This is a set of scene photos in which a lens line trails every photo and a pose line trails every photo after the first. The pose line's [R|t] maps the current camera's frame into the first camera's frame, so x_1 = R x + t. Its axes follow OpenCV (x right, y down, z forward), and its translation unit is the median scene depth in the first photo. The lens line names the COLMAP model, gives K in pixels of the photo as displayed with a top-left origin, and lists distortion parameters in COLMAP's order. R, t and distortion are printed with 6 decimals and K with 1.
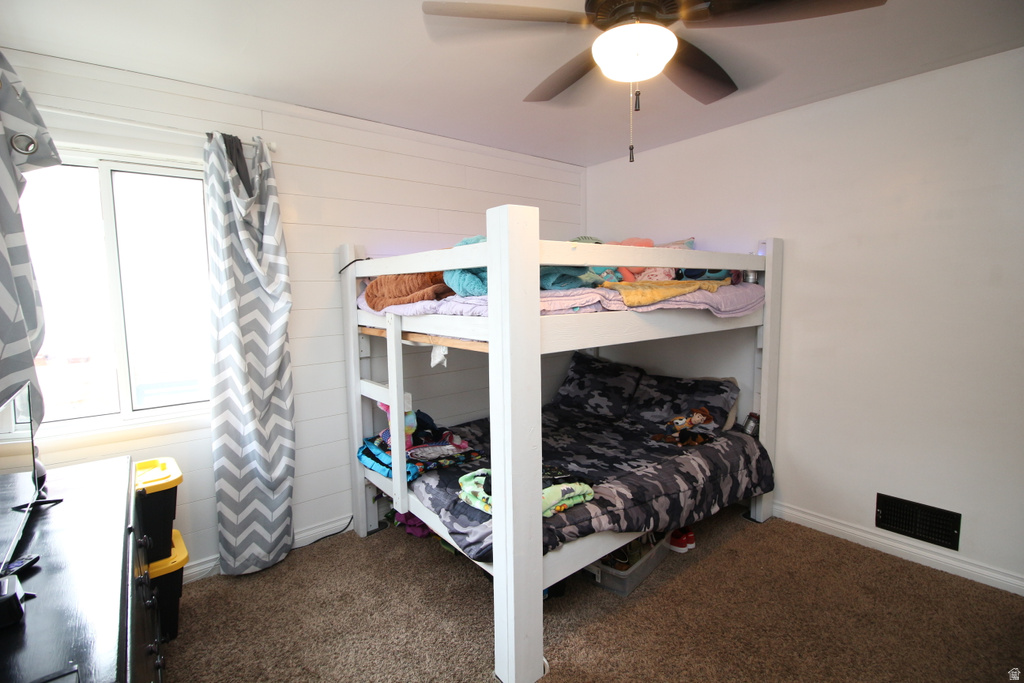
lens RADIAL K [[483.3, 0, 512.5], [0, 483.3, 335.2], [0, 0, 1]] dist [-0.001198, -0.000255]
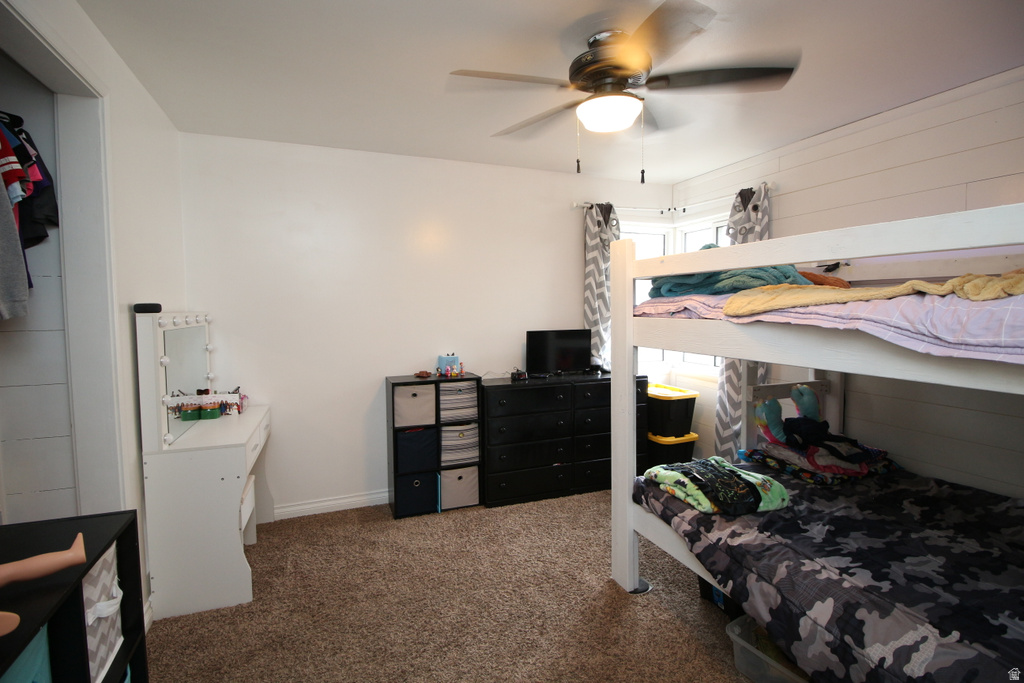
lens RADIAL K [[483.3, 0, 512.5], [0, 483.3, 335.2], [0, 0, 1]] dist [-0.001198, -0.000255]
pose [[-0.297846, 0.075577, -0.951618, 1.058120], [-0.086675, 0.990603, 0.105801, -0.074320], [0.950671, 0.113994, -0.288496, 0.787553]]
